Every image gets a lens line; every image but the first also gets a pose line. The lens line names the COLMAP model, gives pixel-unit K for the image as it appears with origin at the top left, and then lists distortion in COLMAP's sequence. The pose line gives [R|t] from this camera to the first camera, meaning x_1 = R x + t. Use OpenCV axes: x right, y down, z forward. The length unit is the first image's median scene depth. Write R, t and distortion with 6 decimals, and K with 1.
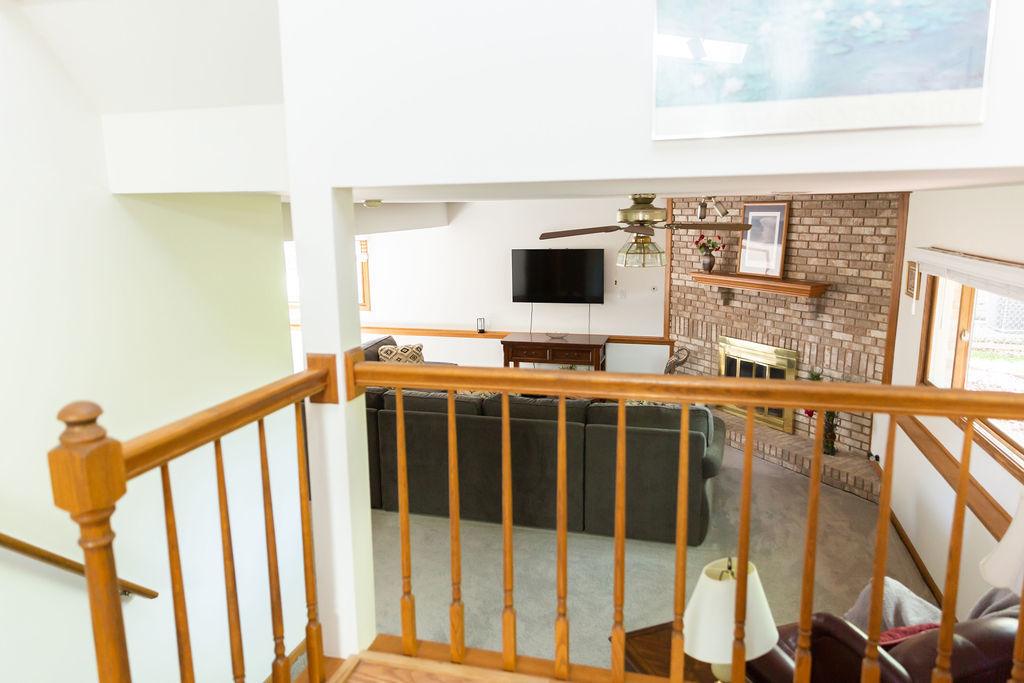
lens RADIAL K [[690.7, 0, 512.7], [0, 690.7, 338.6], [0, 0, 1]] dist [0.010703, -0.000230]
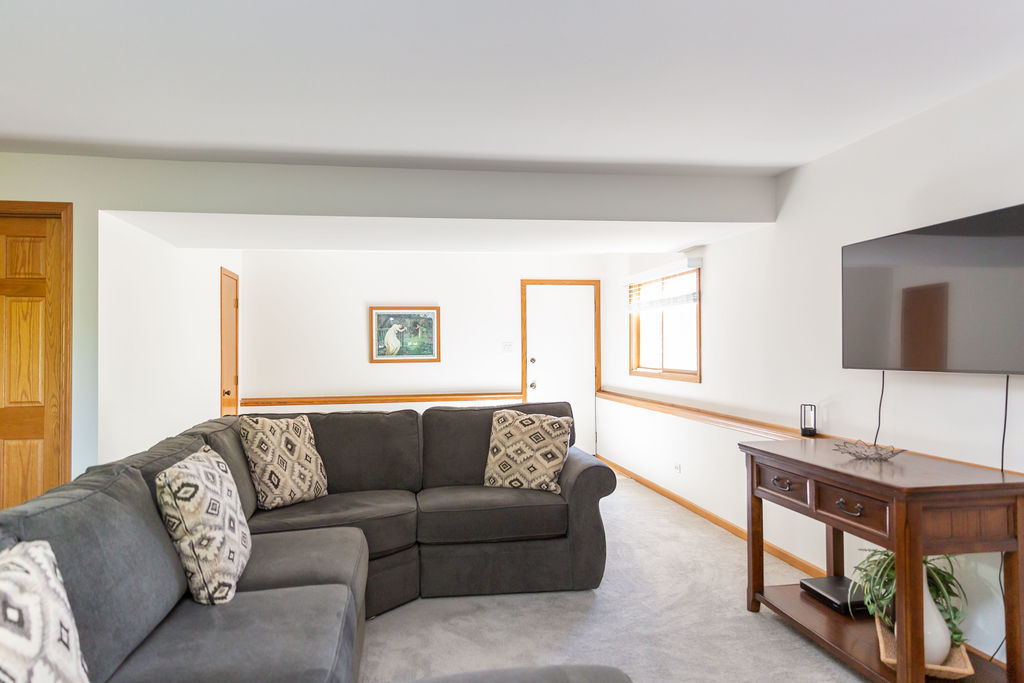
lens RADIAL K [[690.7, 0, 512.7], [0, 690.7, 338.6], [0, 0, 1]] dist [0.010703, -0.000230]
pose [[0.425413, -0.002293, -0.904996, 0.401008], [-0.163007, 0.983448, -0.079117, -0.004335], [0.890198, 0.181179, 0.417998, 0.840808]]
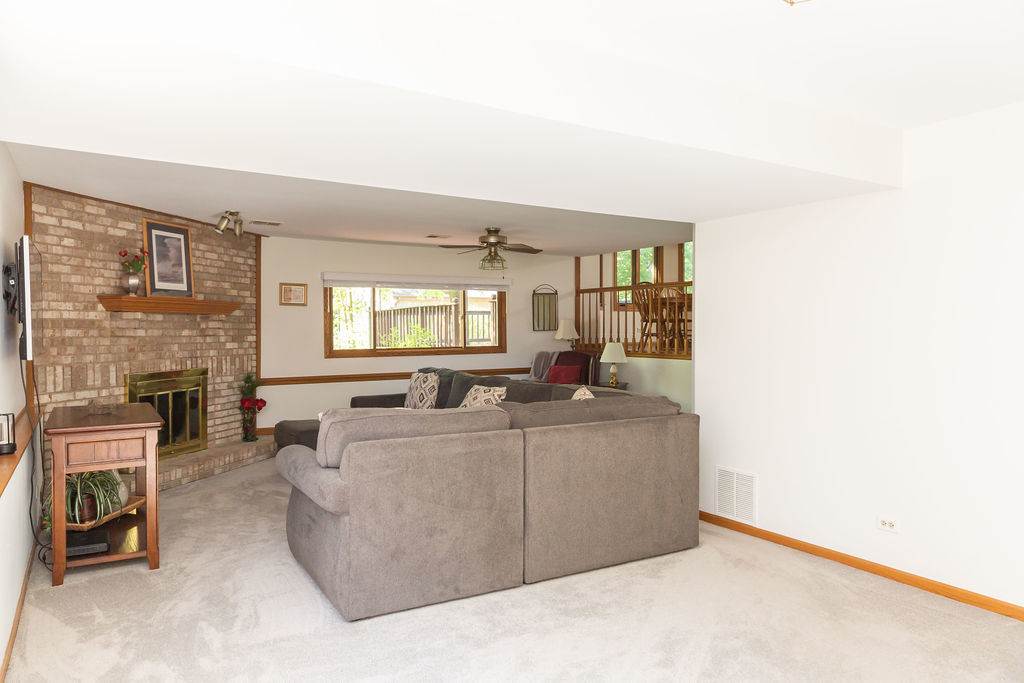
lens RADIAL K [[690.7, 0, 512.7], [0, 690.7, 338.6], [0, 0, 1]] dist [0.010703, -0.000230]
pose [[-0.732804, 0.004866, 0.680422, -0.673978], [0.137952, 0.980270, 0.141563, -0.113236], [-0.666308, 0.197604, -0.719017, 1.470659]]
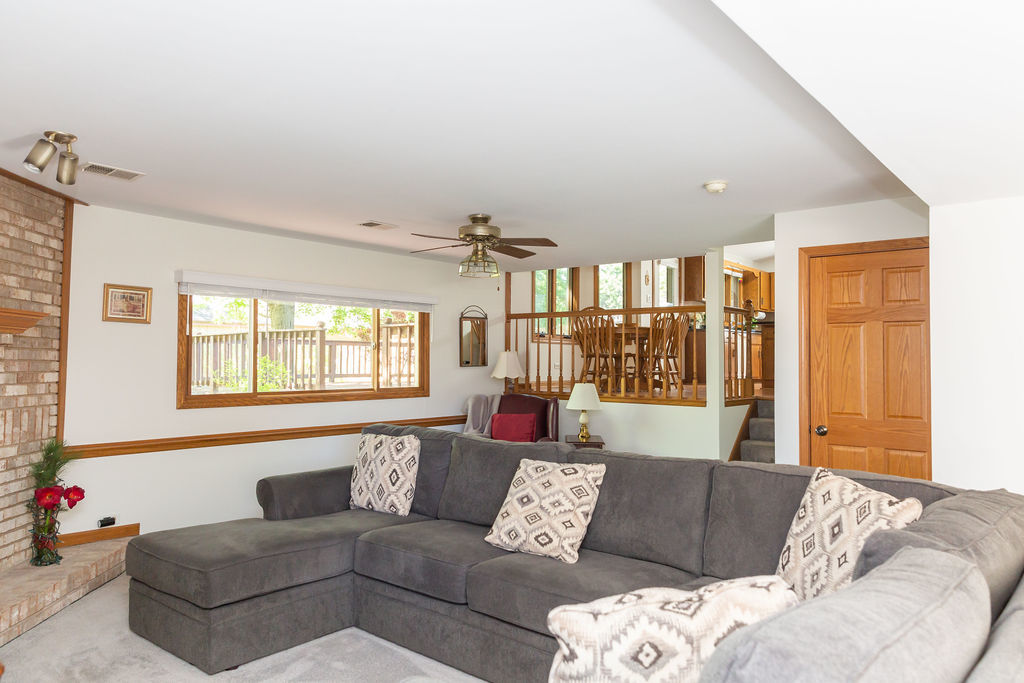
lens RADIAL K [[712.9, 0, 515.6], [0, 712.9, 337.7], [0, 0, 1]] dist [0.010145, 0.003575]
pose [[-0.910784, 0.020480, 0.412374, -0.236313], [0.080379, 0.988455, 0.128437, -0.098961], [-0.404983, 0.150124, -0.901916, 1.356722]]
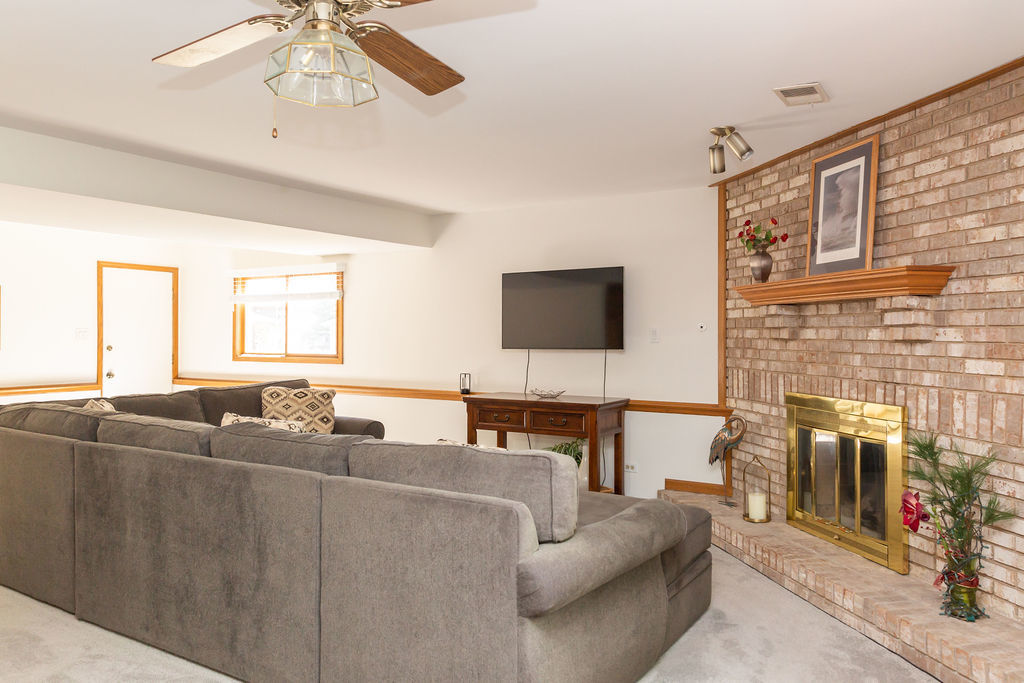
lens RADIAL K [[734.3, 0, 510.3], [0, 734.3, 339.6], [0, 0, 1]] dist [-0.000121, 0.000838]
pose [[0.958767, 0.015893, -0.283749, 0.289327], [-0.065852, 0.983685, -0.167411, 0.081700], [0.276460, 0.179194, 0.944171, 0.399080]]
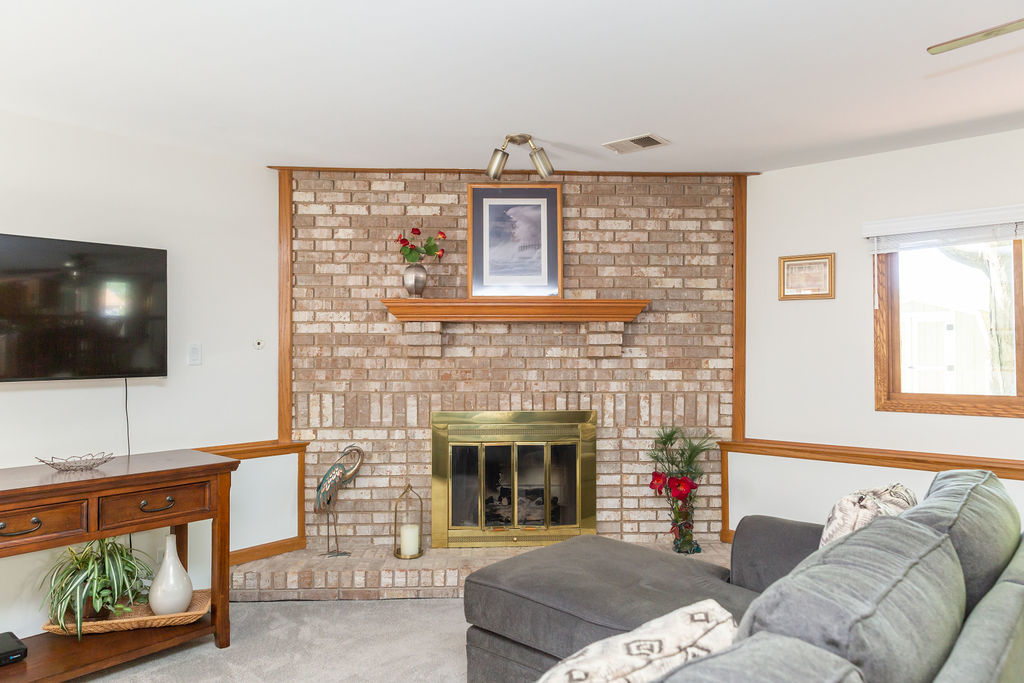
lens RADIAL K [[690.7, 0, 512.7], [0, 690.7, 338.6], [0, 0, 1]] dist [0.010703, -0.000230]
pose [[0.439245, 0.025958, 0.897992, -0.207112], [0.162383, 0.980824, -0.107780, 0.009993], [-0.883570, 0.193161, 0.426607, 0.795061]]
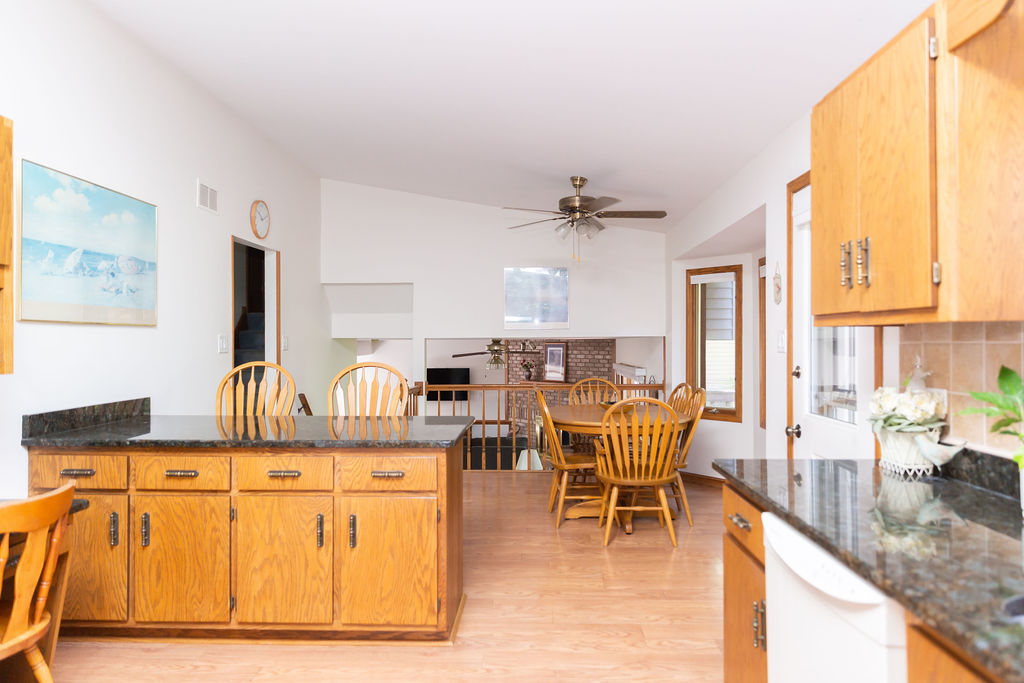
lens RADIAL K [[671.1, 0, 506.6], [0, 671.1, 338.0], [0, 0, 1]] dist [0.011068, 0.002071]
pose [[0.975041, 0.013802, 0.221594, -0.184858], [0.029918, 0.980795, -0.192732, 0.150231], [-0.219999, 0.194551, 0.955903, -0.778377]]
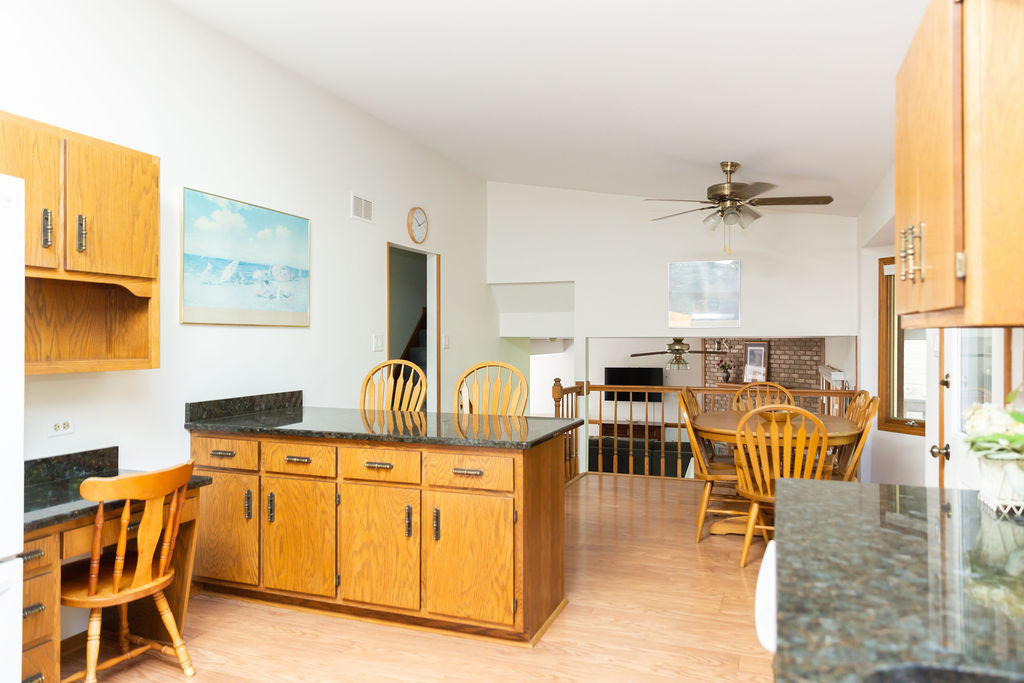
lens RADIAL K [[690.7, 0, 512.7], [0, 690.7, 338.6], [0, 0, 1]] dist [0.010703, -0.000230]
pose [[0.995648, 0.015830, -0.091836, -0.089183], [-0.032901, 0.981717, -0.187483, 0.148647], [0.087189, 0.189689, 0.977965, -0.791665]]
